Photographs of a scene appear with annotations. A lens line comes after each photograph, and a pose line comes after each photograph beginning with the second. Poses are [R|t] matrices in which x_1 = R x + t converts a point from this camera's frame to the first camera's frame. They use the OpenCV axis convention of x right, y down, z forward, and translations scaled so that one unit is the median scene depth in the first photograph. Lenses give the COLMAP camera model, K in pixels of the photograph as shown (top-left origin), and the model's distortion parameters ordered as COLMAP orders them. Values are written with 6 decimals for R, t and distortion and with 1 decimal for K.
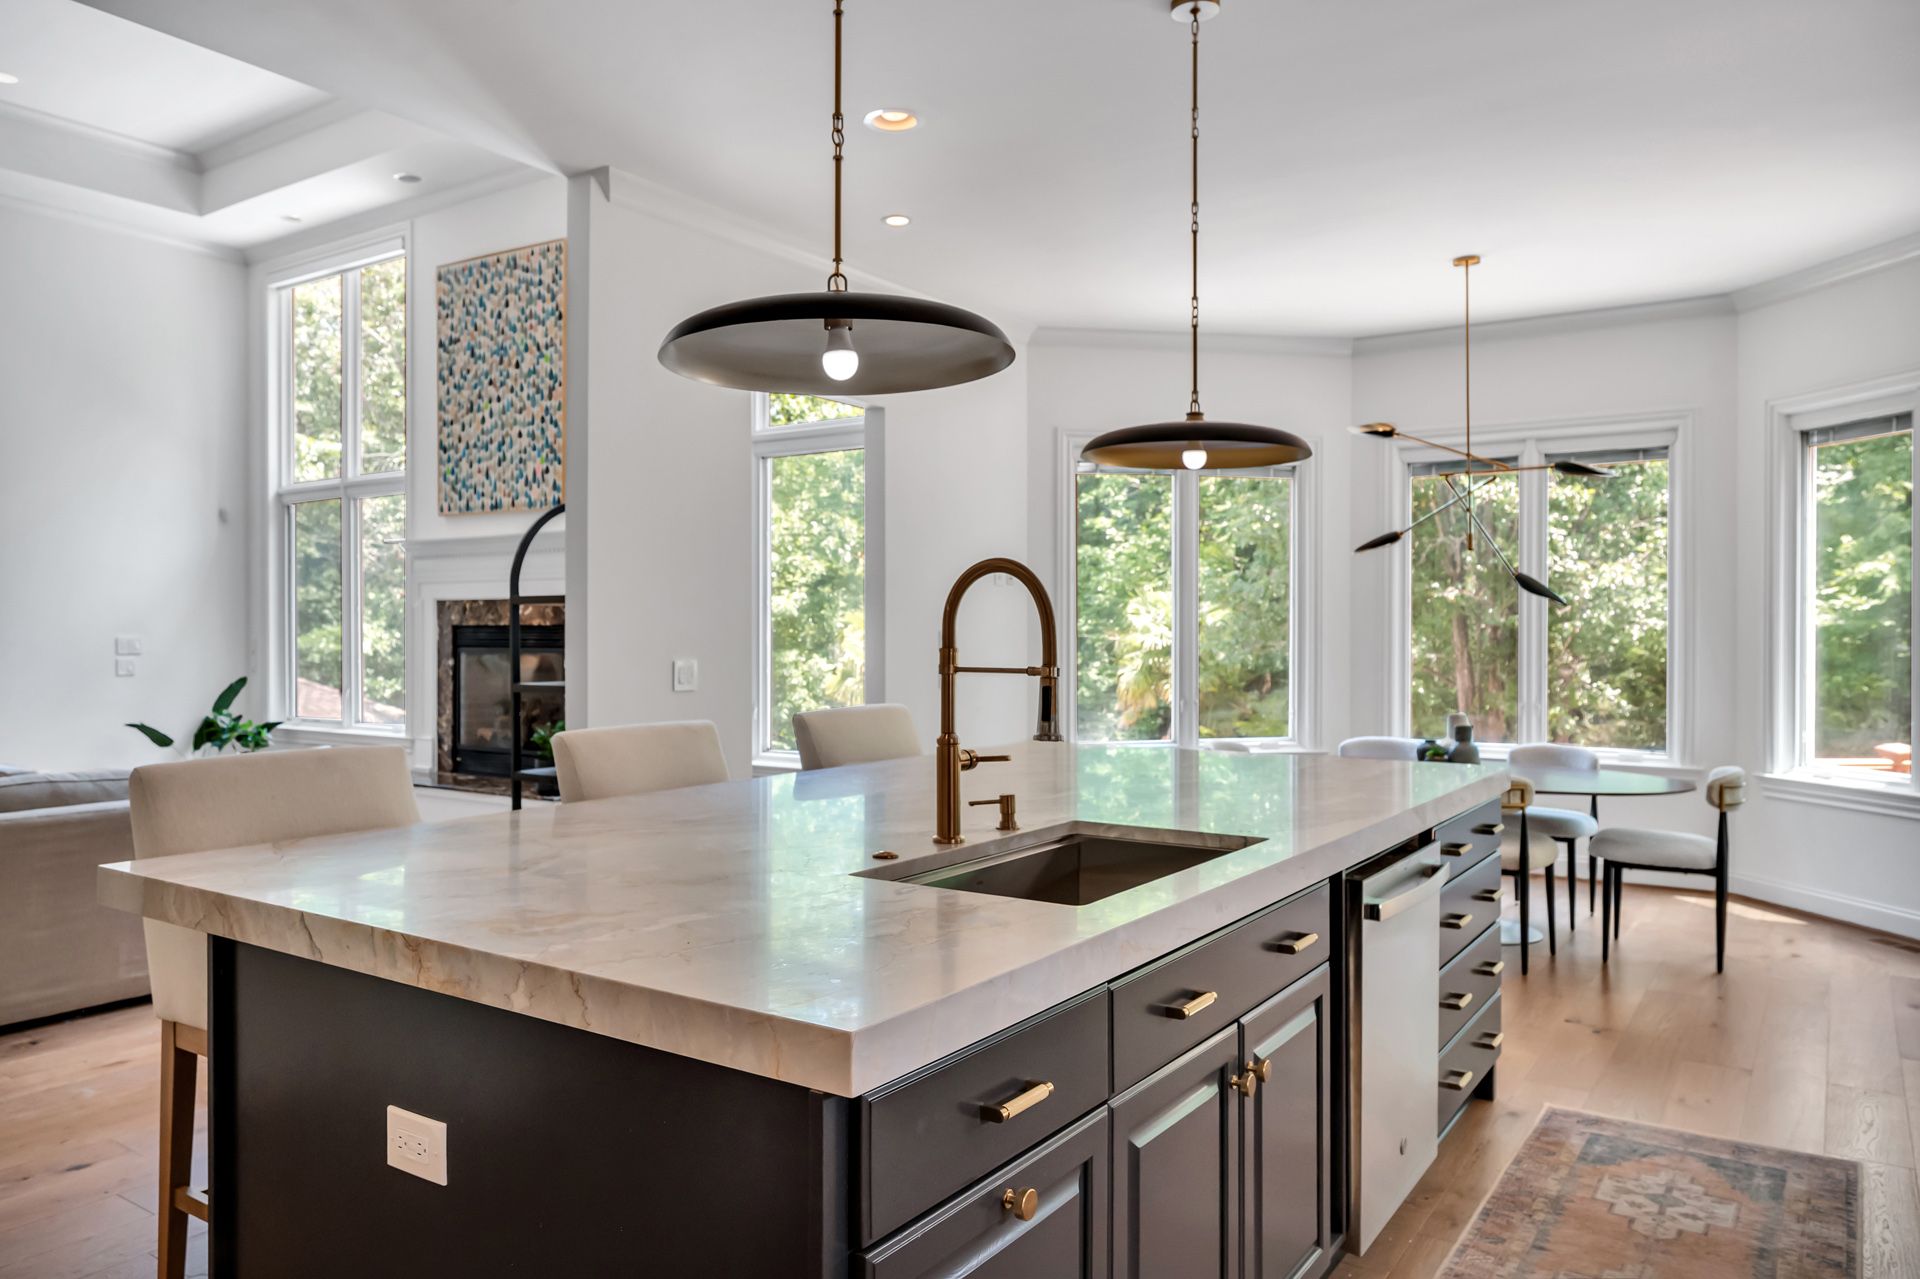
lens RADIAL K [[1332.7, 0, 941.2], [0, 1332.7, 627.1], [0, 0, 1]] dist [-0.002341, -0.001195]
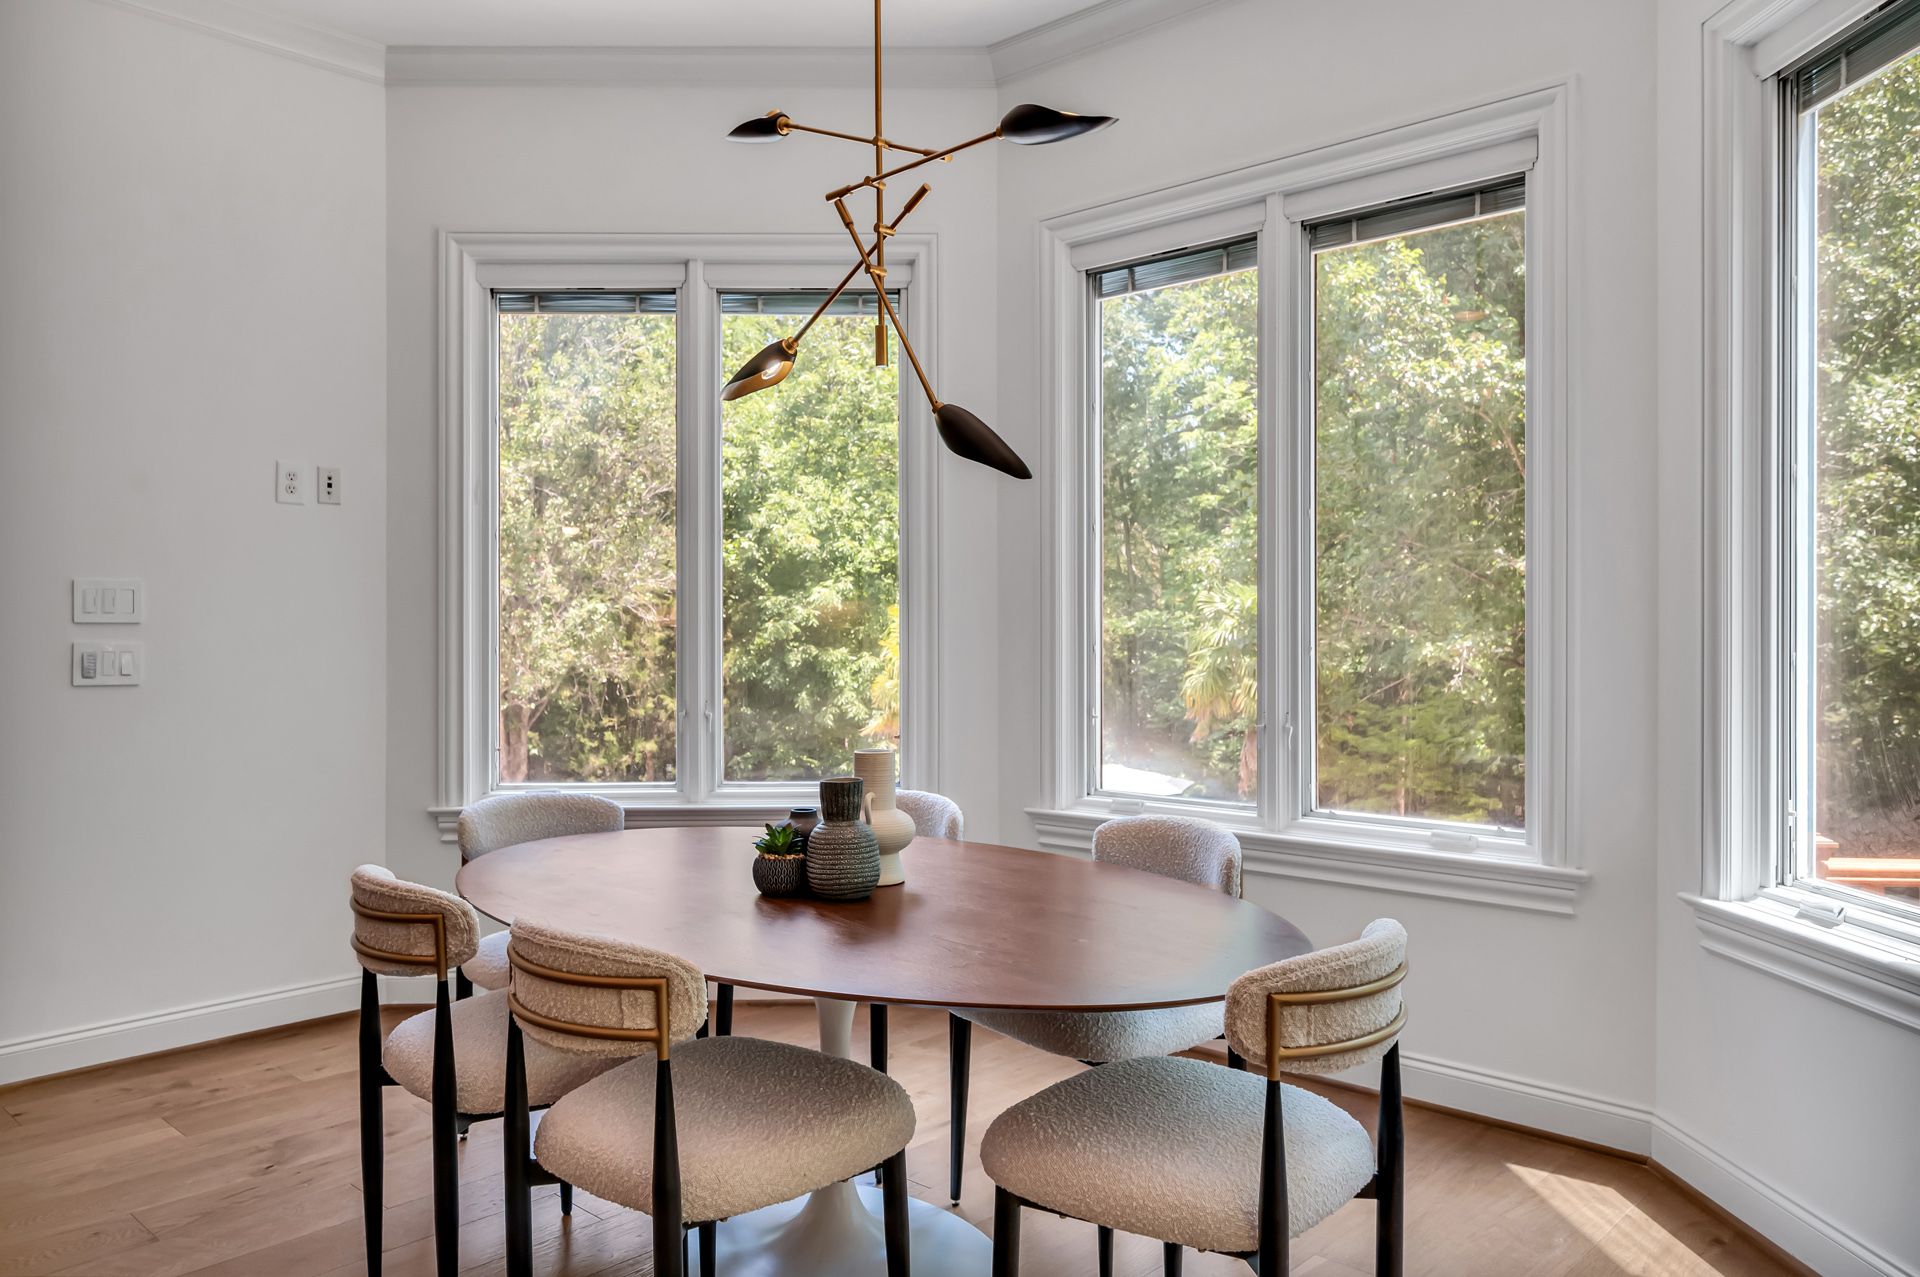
lens RADIAL K [[1332.7, 0, 968.4], [0, 1332.7, 631.9], [0, 0, 1]] dist [-0.002341, -0.001195]
pose [[0.987426, -0.000951, -0.158077, 0.862670], [0.001120, 0.999999, 0.000981, 0.046671], [0.158076, -0.001145, 0.987426, 1.028462]]
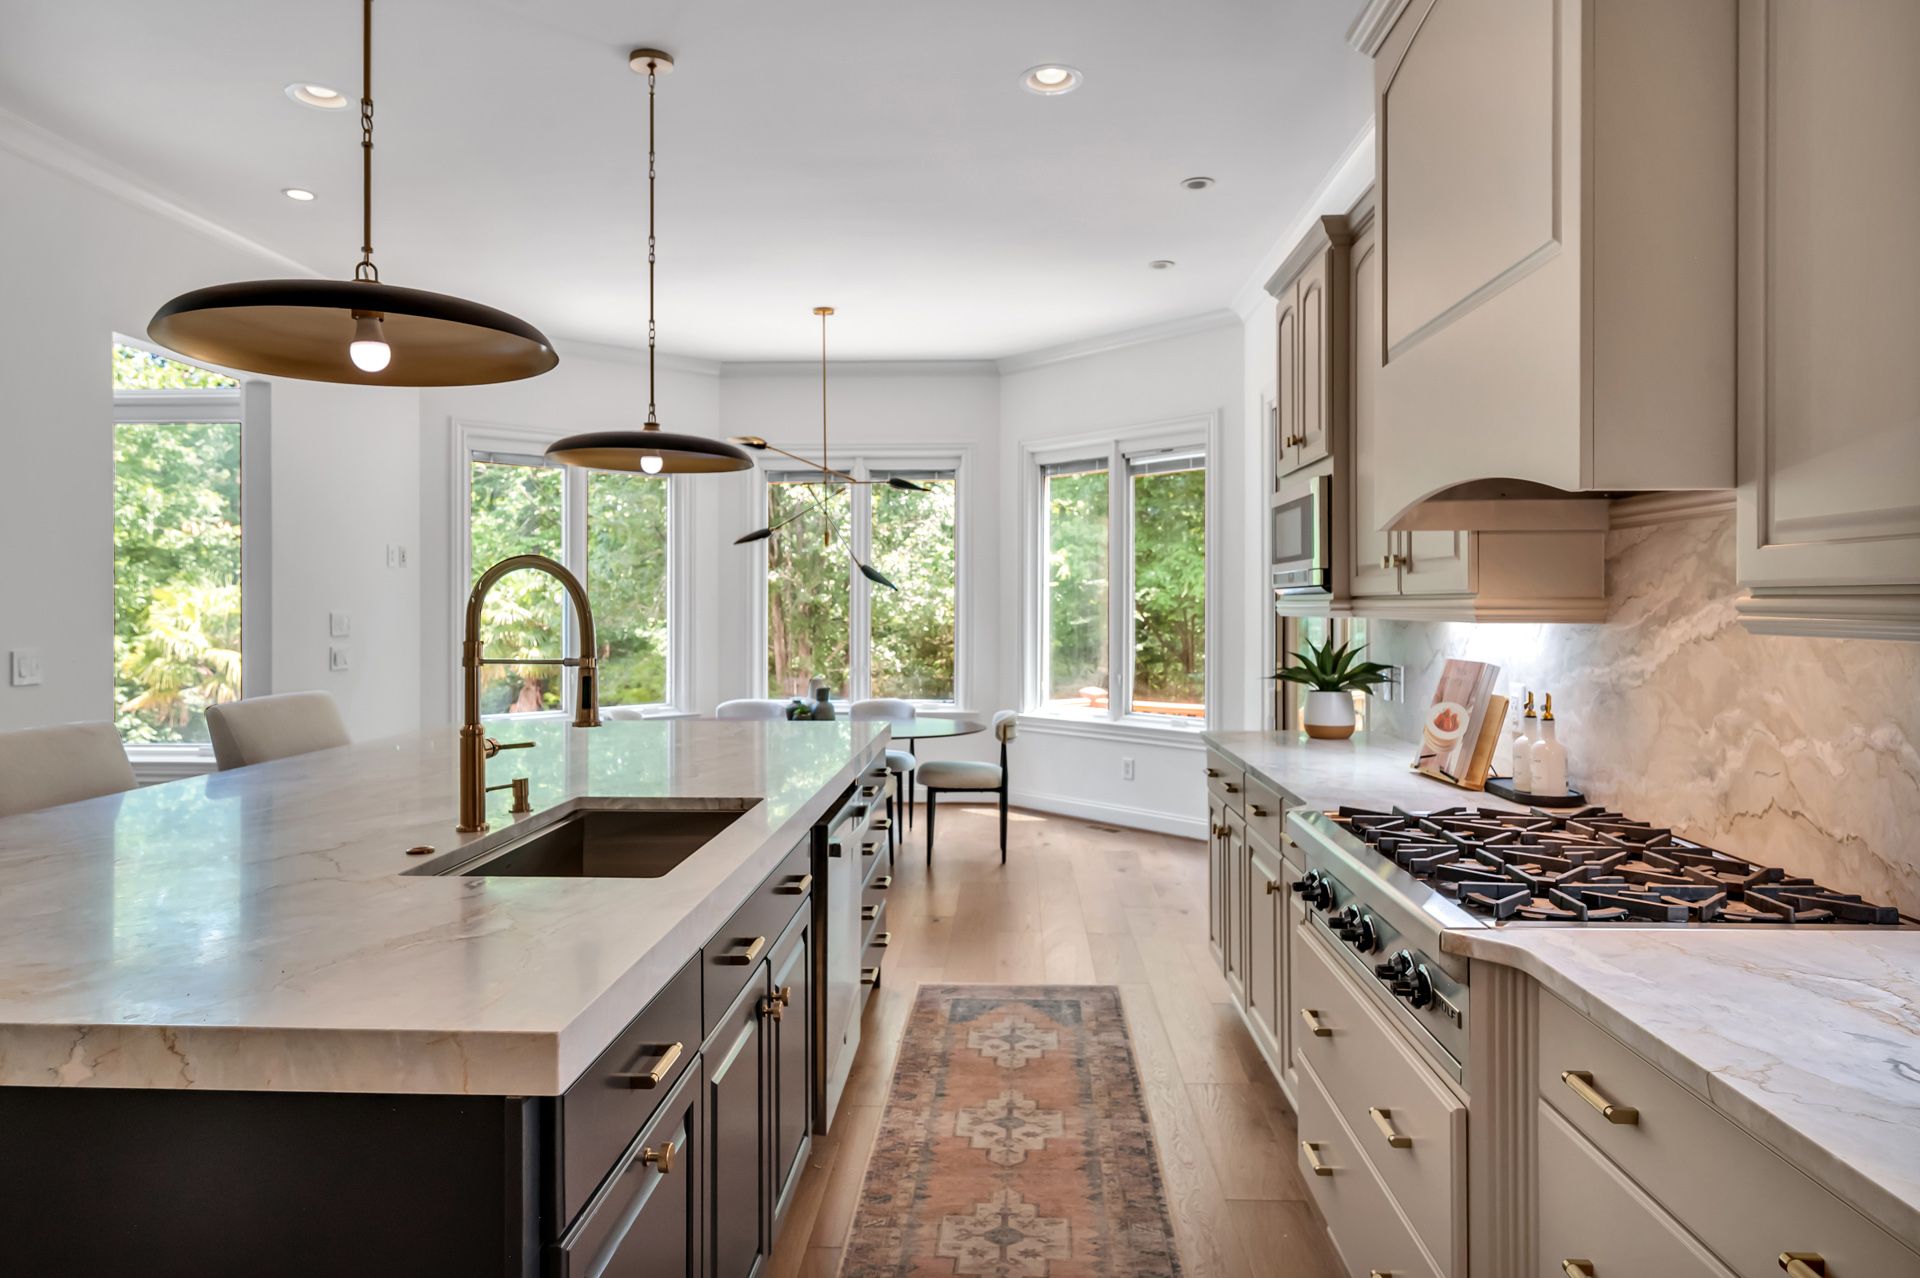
lens RADIAL K [[1158.9, 0, 978.2], [0, 1158.9, 603.9], [0, 0, 1]] dist [-0.000405, 0.001018]
pose [[0.846135, -0.001180, 0.532967, -0.099133], [-0.000060, 0.999997, 0.002309, -0.010666], [-0.532969, -0.001986, 0.846133, 0.025251]]
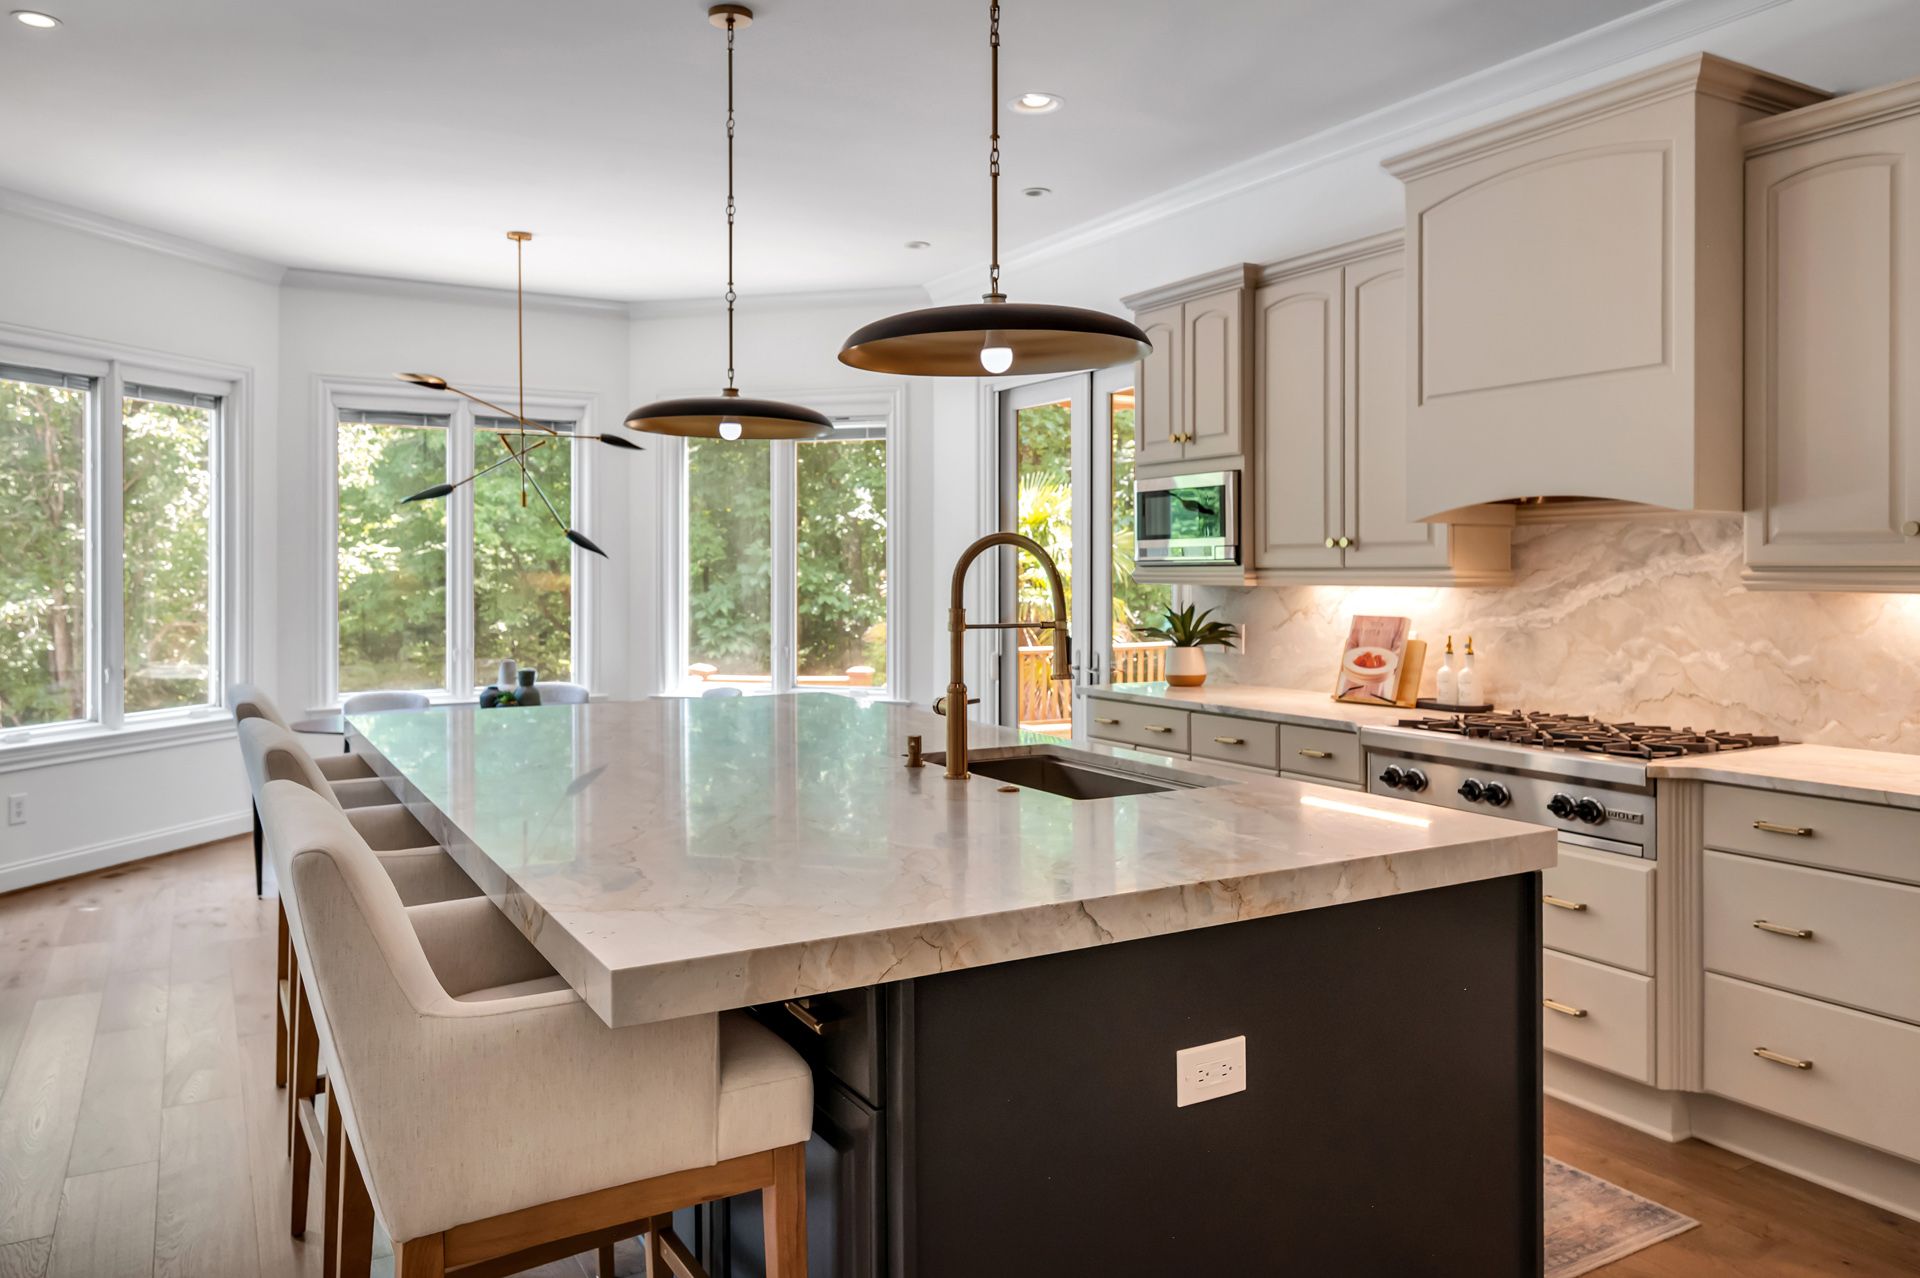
lens RADIAL K [[1332.7, 0, 1005.7], [0, 1332.7, 575.8], [0, 0, 1]] dist [-0.002341, -0.001195]
pose [[0.419387, -0.003160, 0.907802, -0.717082], [-0.001508, 0.999990, 0.004178, -0.012169], [-0.907806, -0.003121, 0.419378, 0.339814]]
